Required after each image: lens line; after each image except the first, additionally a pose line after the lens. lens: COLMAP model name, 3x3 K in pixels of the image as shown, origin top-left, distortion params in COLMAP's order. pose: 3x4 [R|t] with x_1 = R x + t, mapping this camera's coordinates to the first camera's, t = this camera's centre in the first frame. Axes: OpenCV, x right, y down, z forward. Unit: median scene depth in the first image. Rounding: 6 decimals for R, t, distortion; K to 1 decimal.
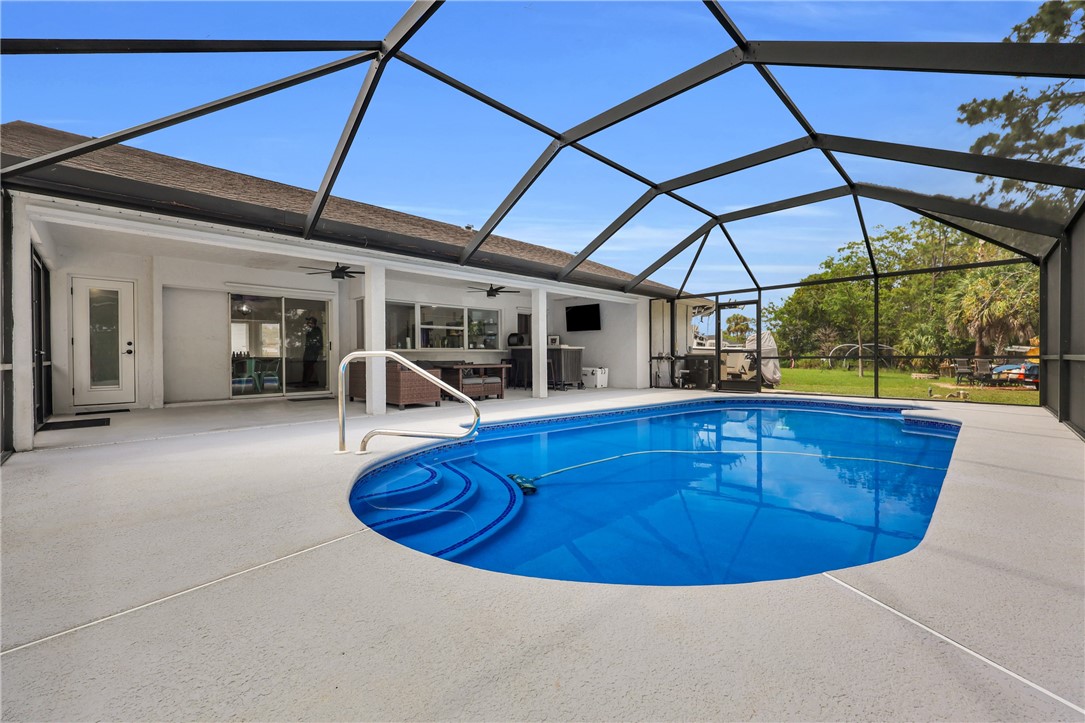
lens RADIAL K [[440.9, 0, 544.7], [0, 440.9, 359.4], [0, 0, 1]] dist [-0.000112, 0.000000]
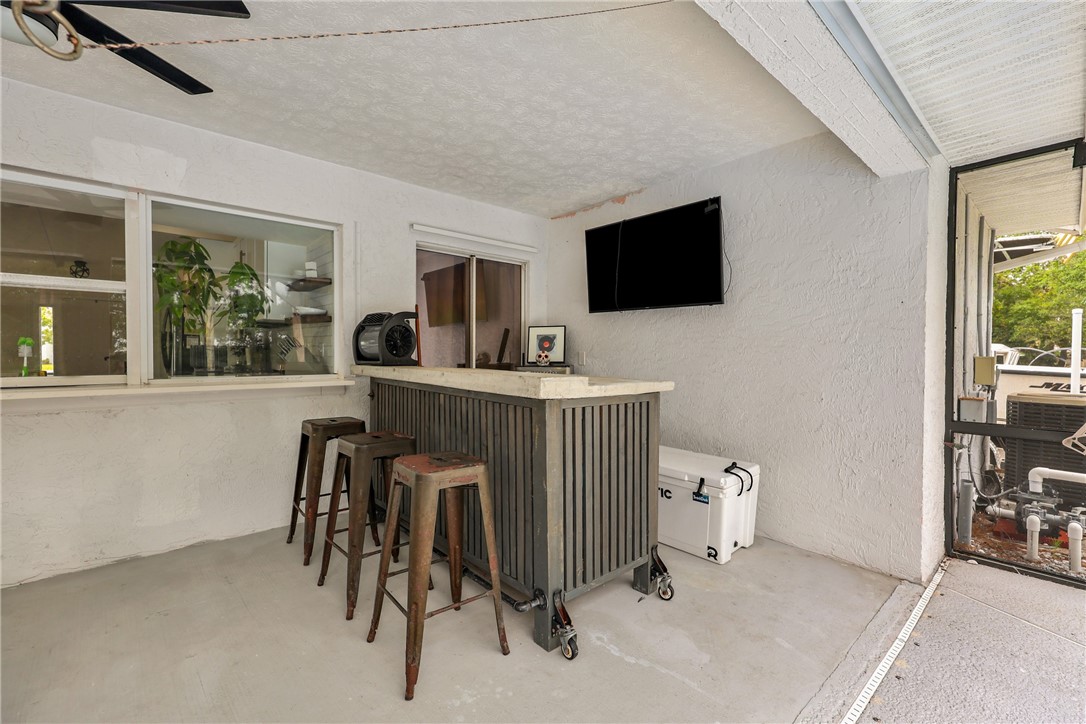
lens RADIAL K [[455.7, 0, 541.6], [0, 455.7, 360.4], [0, 0, 1]] dist [0.000004, -0.000055]
pose [[0.997591, 0.011143, -0.068475, 0.043820], [-0.010671, 0.999917, 0.007258, -0.036123], [0.068550, -0.006510, 0.997626, 0.754575]]
